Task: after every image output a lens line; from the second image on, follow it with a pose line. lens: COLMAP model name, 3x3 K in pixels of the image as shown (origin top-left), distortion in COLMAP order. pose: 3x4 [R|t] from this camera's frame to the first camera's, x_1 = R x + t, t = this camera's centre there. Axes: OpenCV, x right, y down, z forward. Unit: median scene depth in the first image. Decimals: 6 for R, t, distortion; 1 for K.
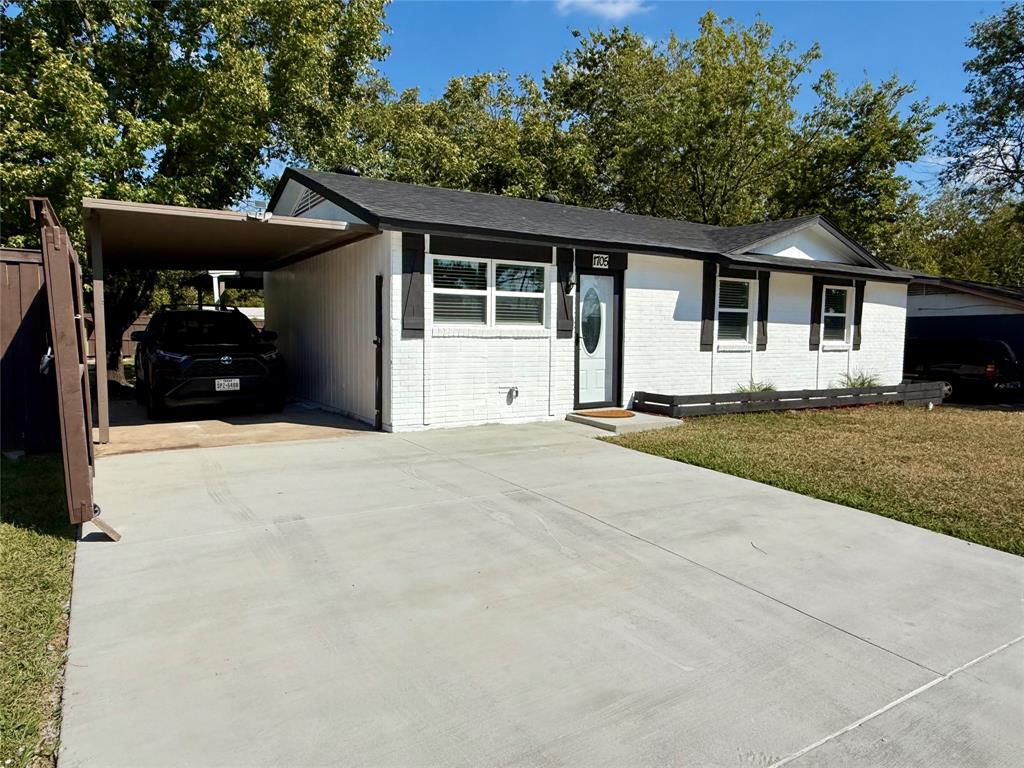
lens RADIAL K [[654.8, 0, 506.1], [0, 654.8, 374.3], [0, 0, 1]] dist [0.041667, -0.000311]
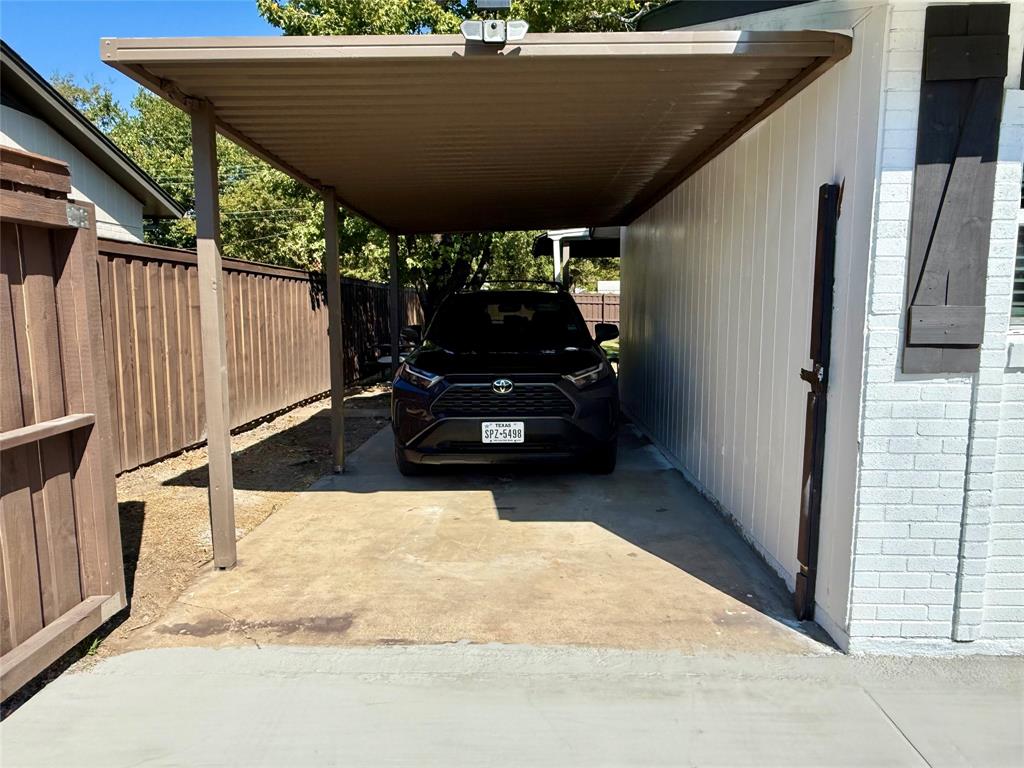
lens RADIAL K [[686.9, 0, 511.1], [0, 686.9, 387.1], [0, 0, 1]] dist [-0.020725, -0.003060]
pose [[0.839264, 0.057696, -0.540655, -0.133076], [-0.027341, 0.997574, 0.064014, -0.062103], [0.543037, -0.038943, 0.838805, 0.599510]]
